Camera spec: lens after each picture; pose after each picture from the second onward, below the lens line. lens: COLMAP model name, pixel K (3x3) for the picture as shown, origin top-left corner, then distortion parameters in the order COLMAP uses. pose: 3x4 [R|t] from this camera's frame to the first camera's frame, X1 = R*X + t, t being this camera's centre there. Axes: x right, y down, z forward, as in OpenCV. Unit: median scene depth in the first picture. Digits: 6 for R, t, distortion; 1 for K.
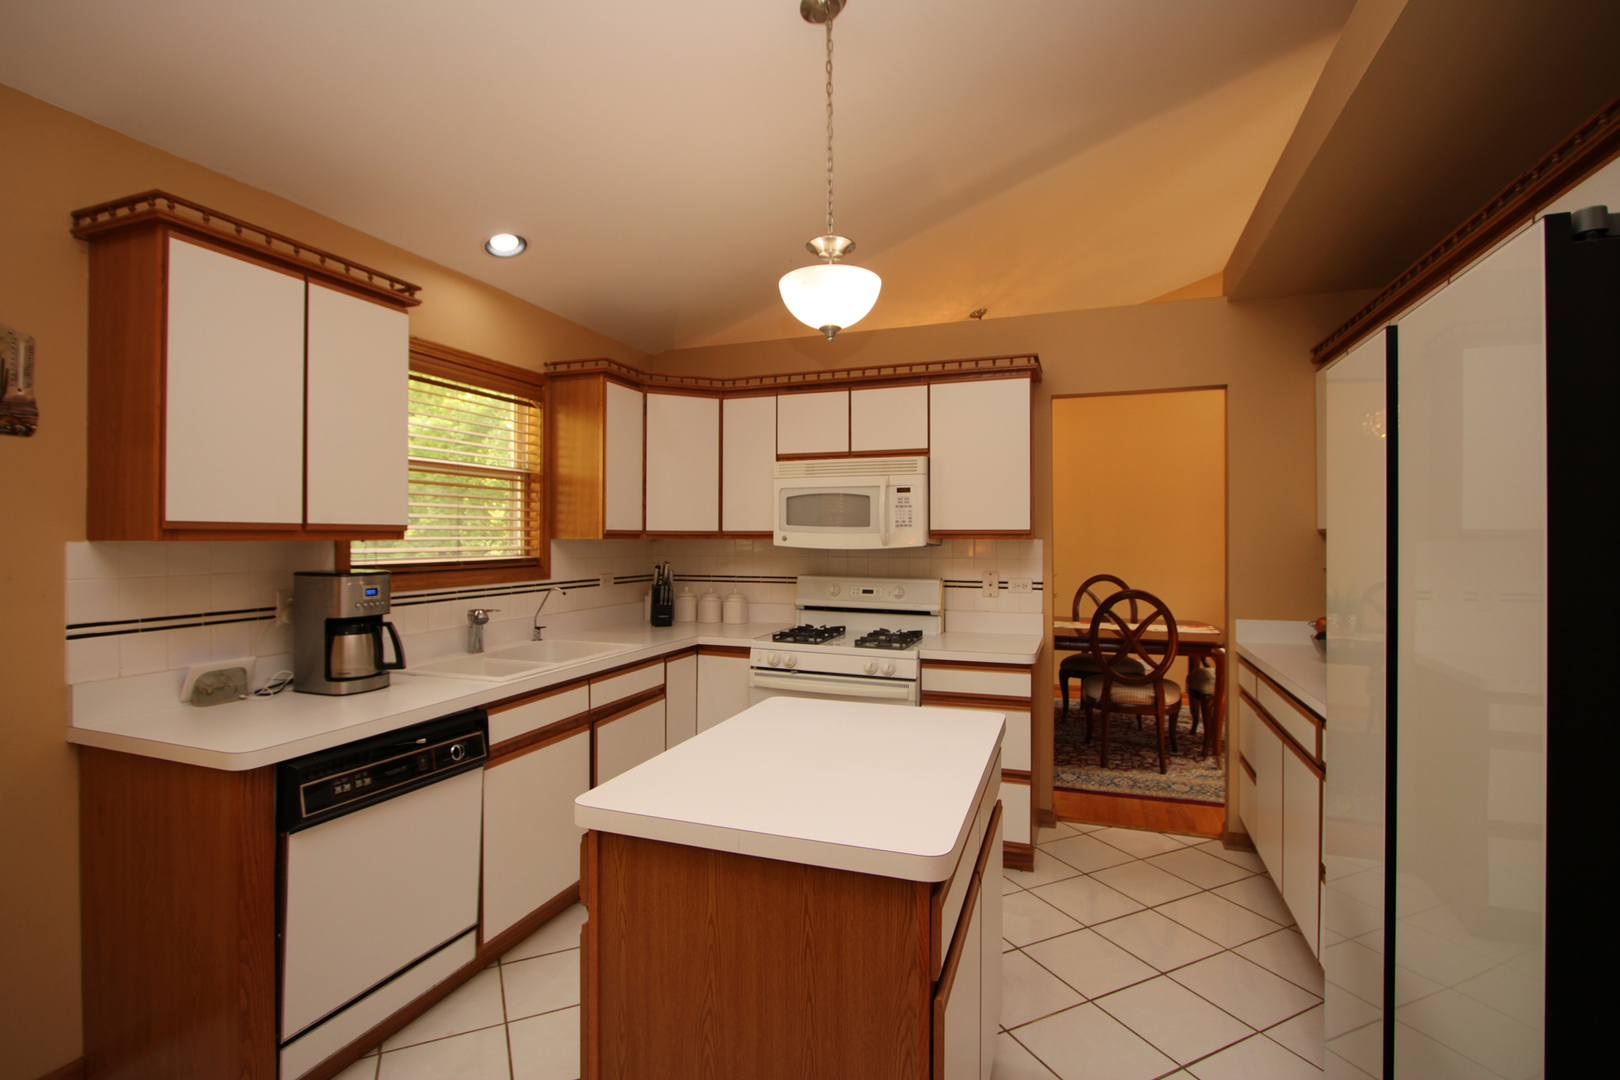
lens RADIAL K [[746.8, 0, 816.5], [0, 746.8, 535.7], [0, 0, 1]] dist [-0.019755, 0.000759]
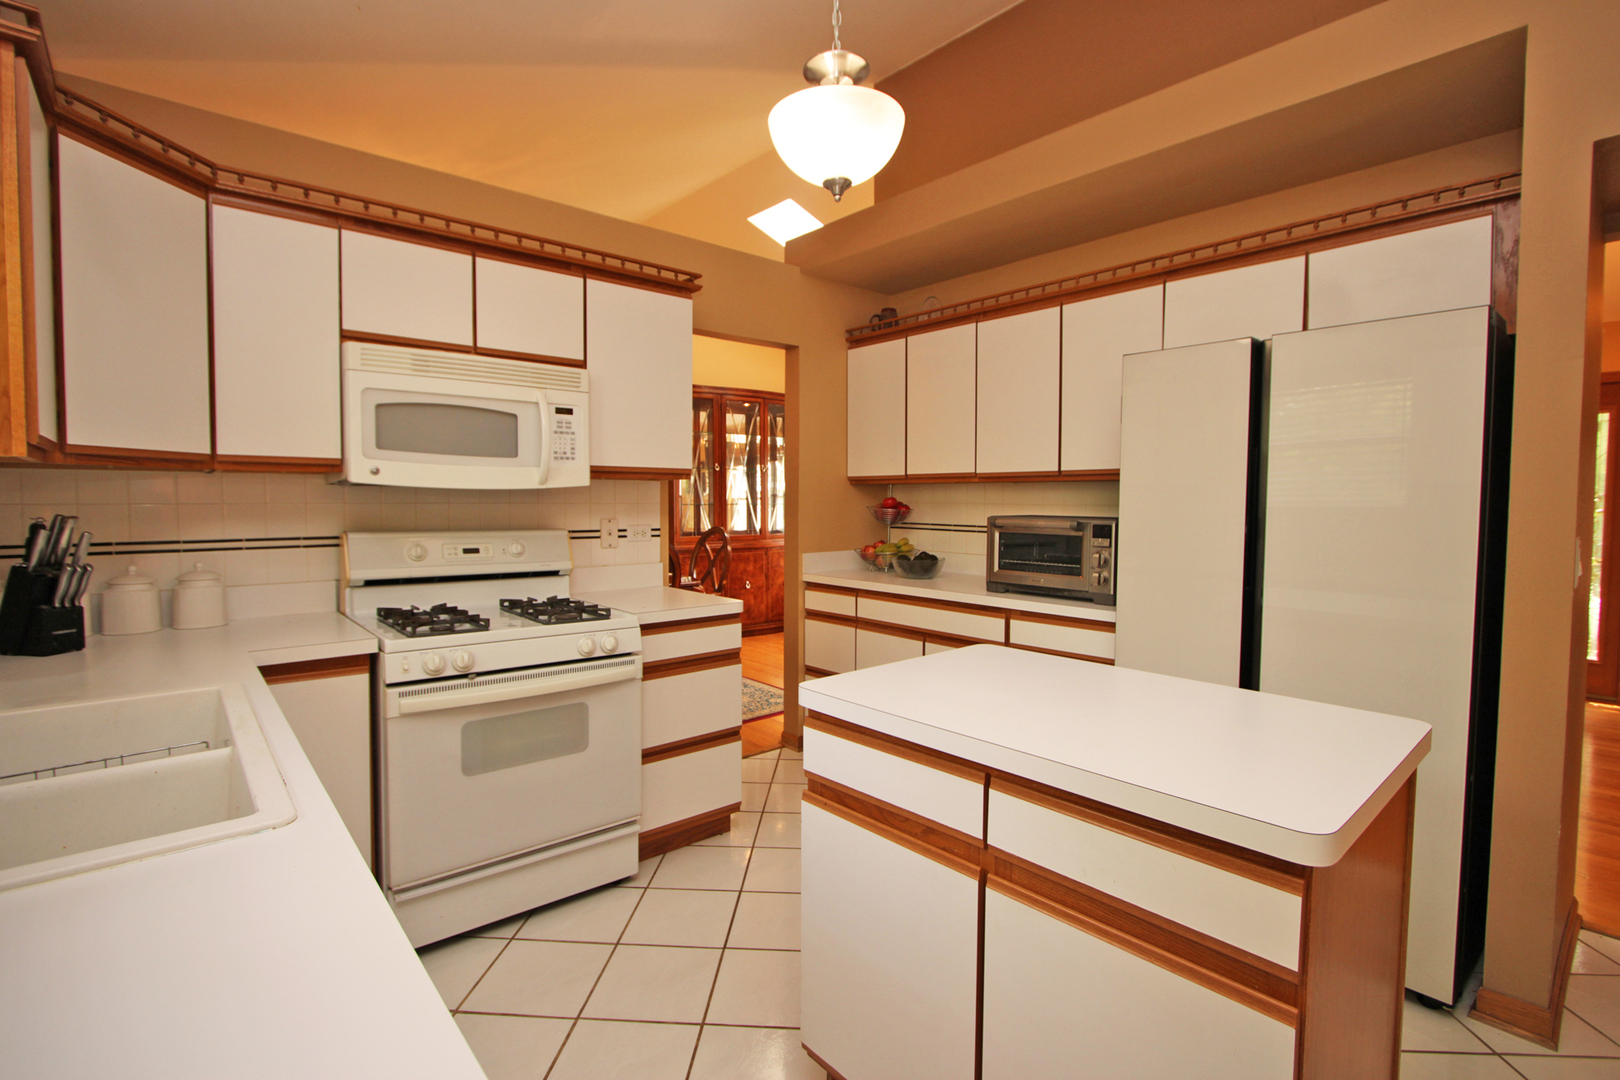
lens RADIAL K [[748.9, 0, 811.9], [0, 748.9, 531.4], [0, 0, 1]] dist [-0.019775, 0.000867]
pose [[0.484424, -0.037646, 0.874023, -0.429179], [-0.007303, 0.998865, 0.047071, 0.023022], [-0.874803, -0.029185, 0.483600, 0.416890]]
